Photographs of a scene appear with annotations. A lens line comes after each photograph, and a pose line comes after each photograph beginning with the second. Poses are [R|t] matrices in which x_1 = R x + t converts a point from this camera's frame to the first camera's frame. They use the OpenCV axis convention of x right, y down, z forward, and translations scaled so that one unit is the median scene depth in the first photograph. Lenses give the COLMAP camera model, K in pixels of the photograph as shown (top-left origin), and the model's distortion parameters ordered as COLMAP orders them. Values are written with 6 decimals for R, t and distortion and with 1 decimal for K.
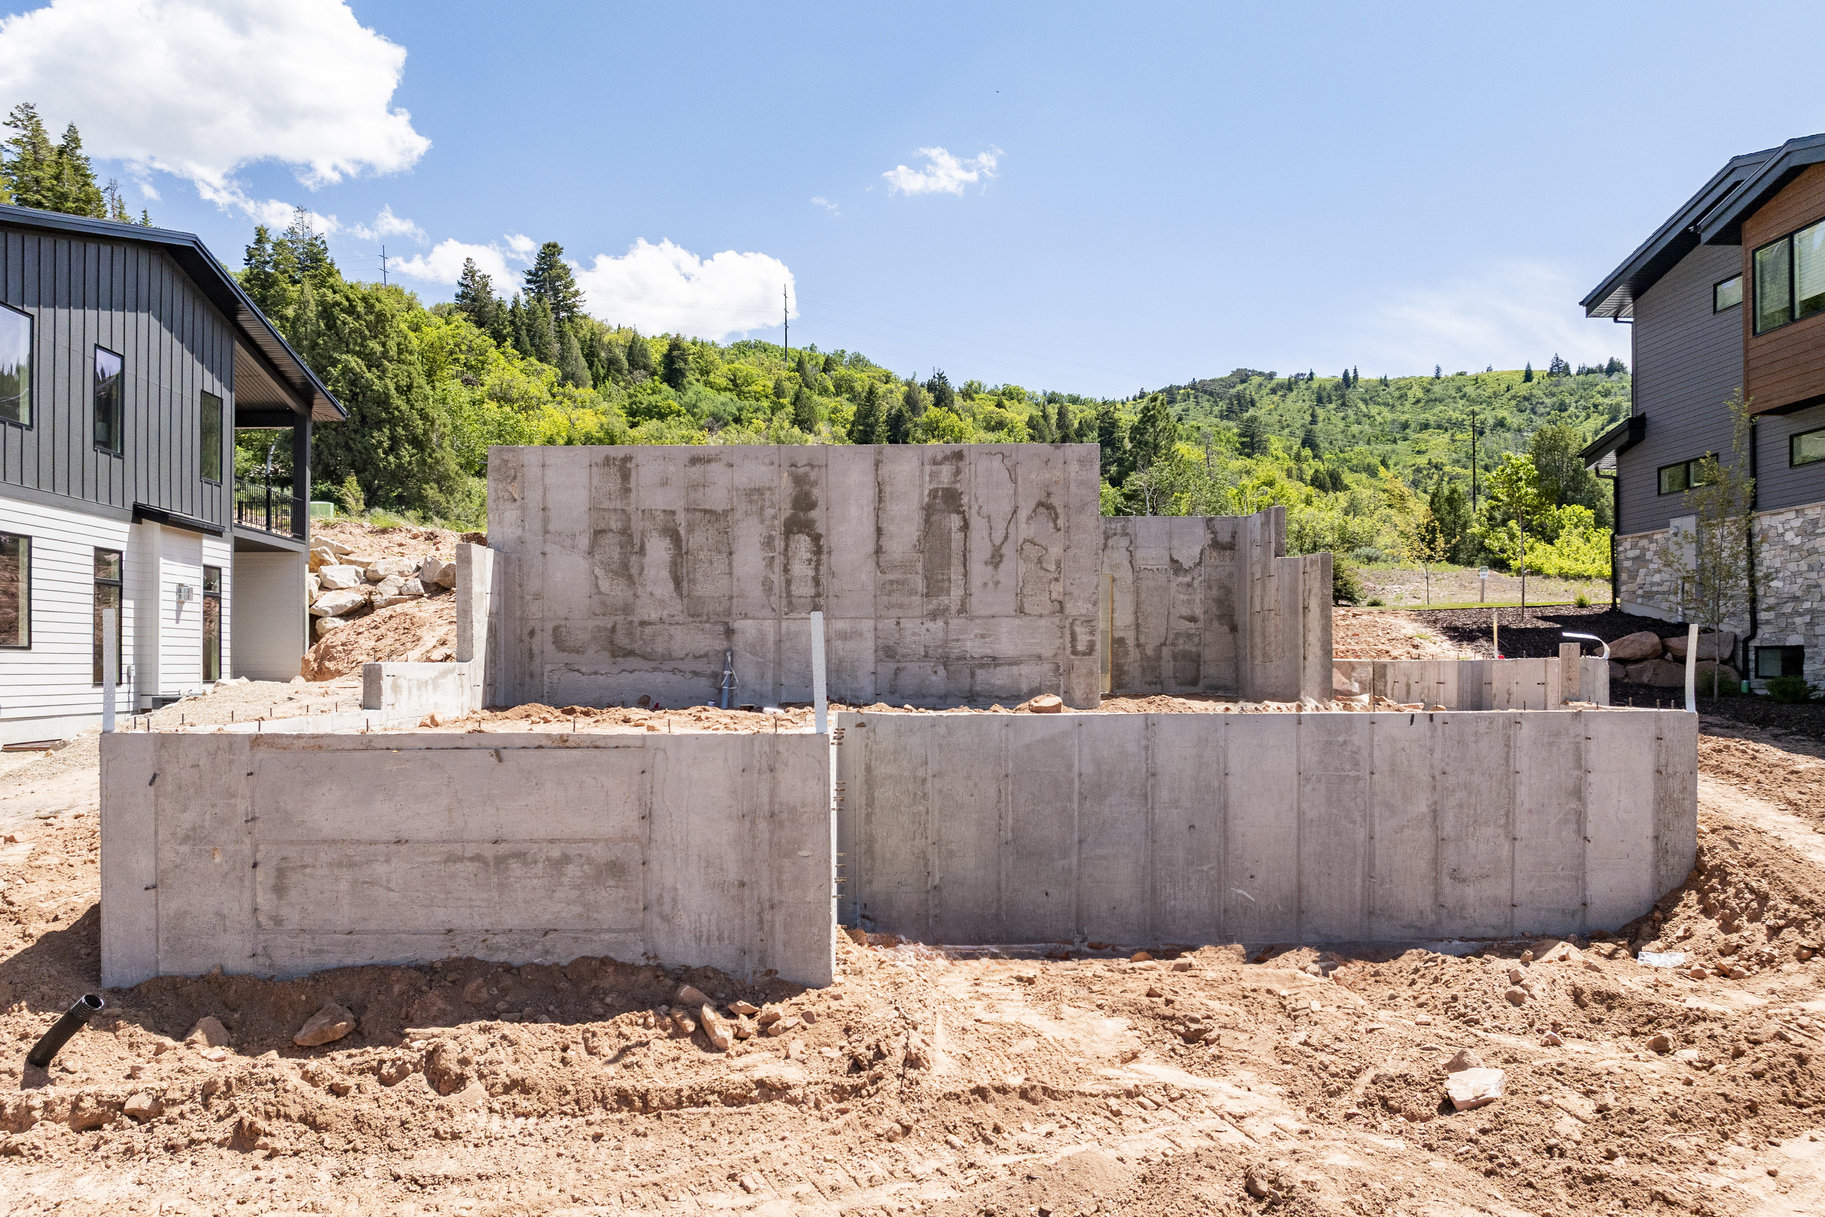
lens RADIAL K [[1385.5, 0, 860.8], [0, 1385.5, 657.3], [0, 0, 1]] dist [-0.029239, -0.005807]
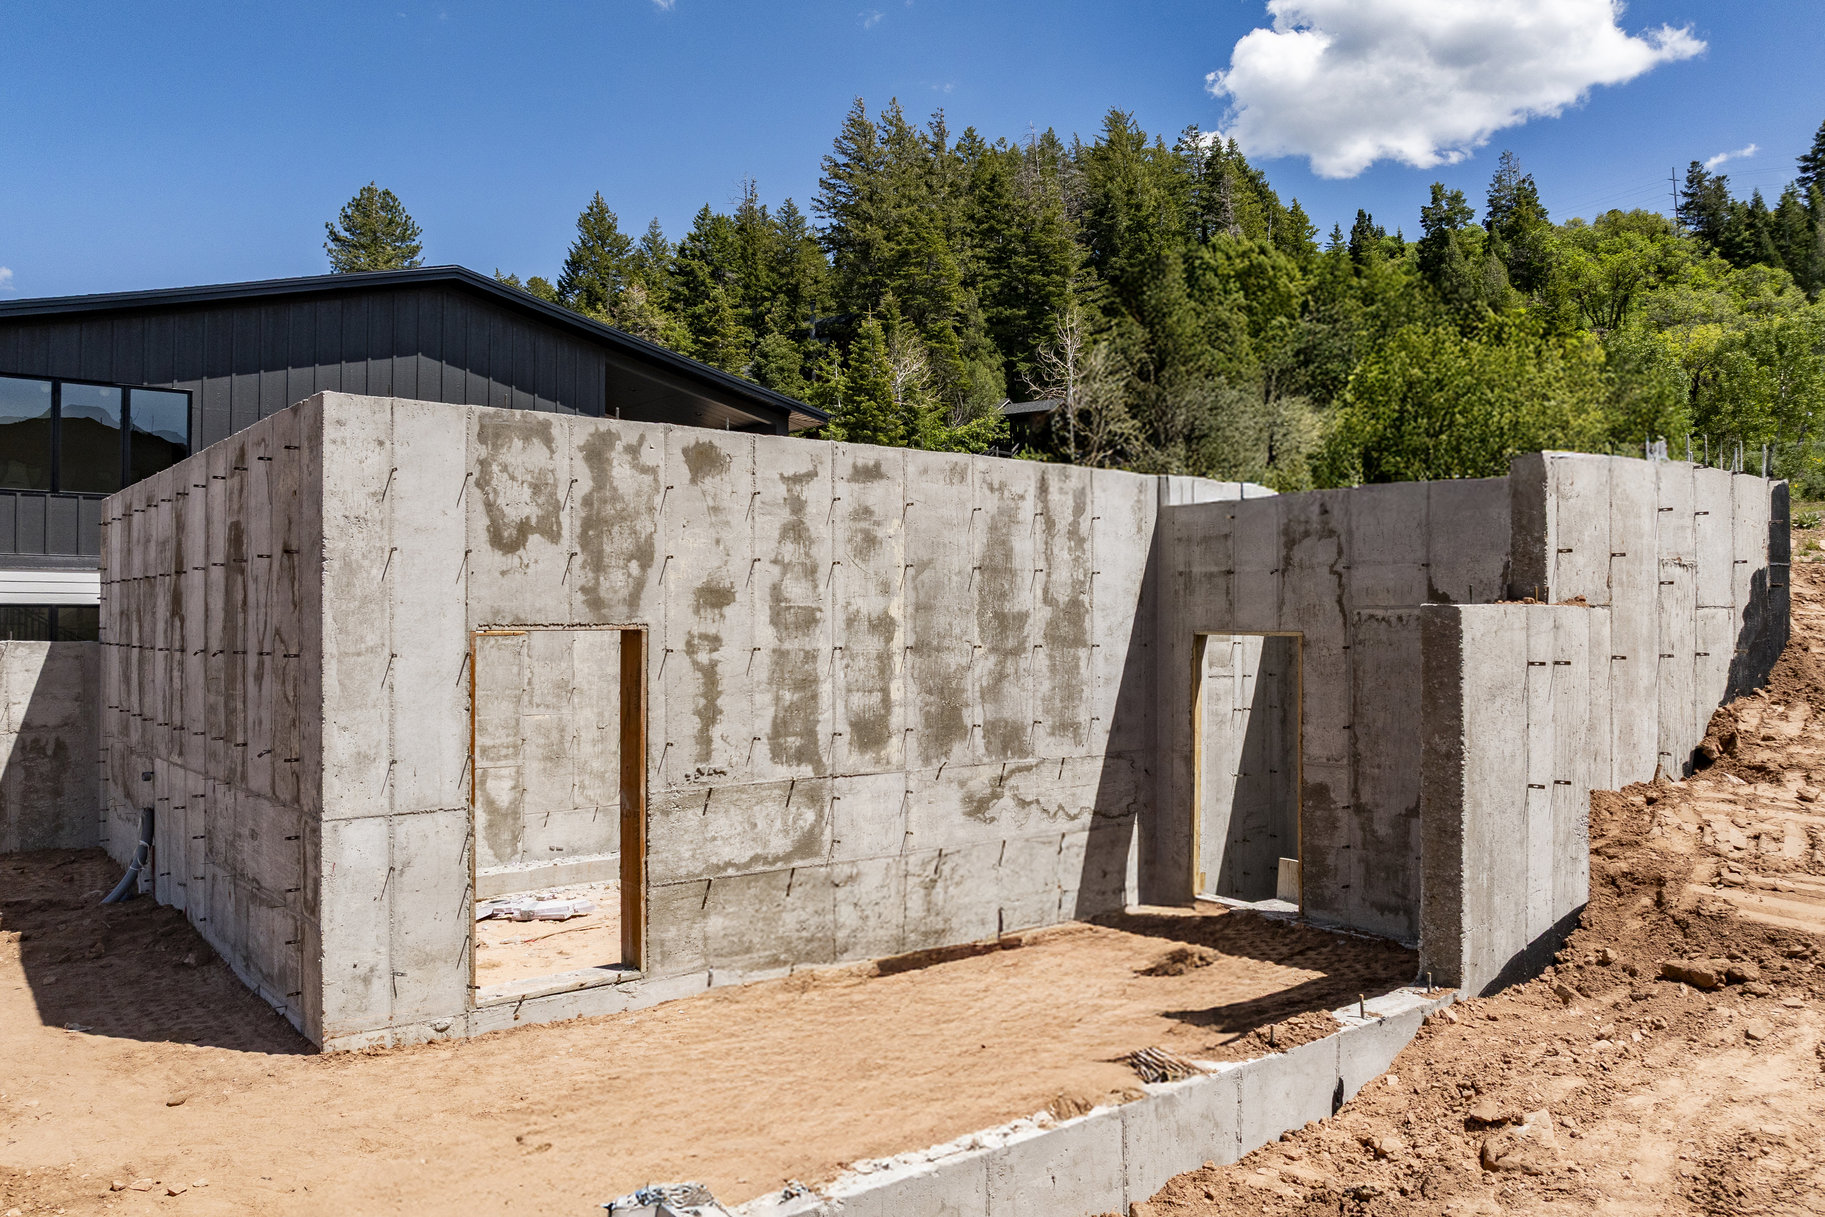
lens RADIAL K [[1354.4, 0, 914.5], [0, 1354.4, 612.4], [0, 0, 1]] dist [-0.035202, 0.005328]
pose [[0.617389, -0.002492, -0.786654, 0.441388], [0.003951, 0.999992, -0.000067, -0.067656], [0.786648, -0.003067, 0.617394, 0.676653]]
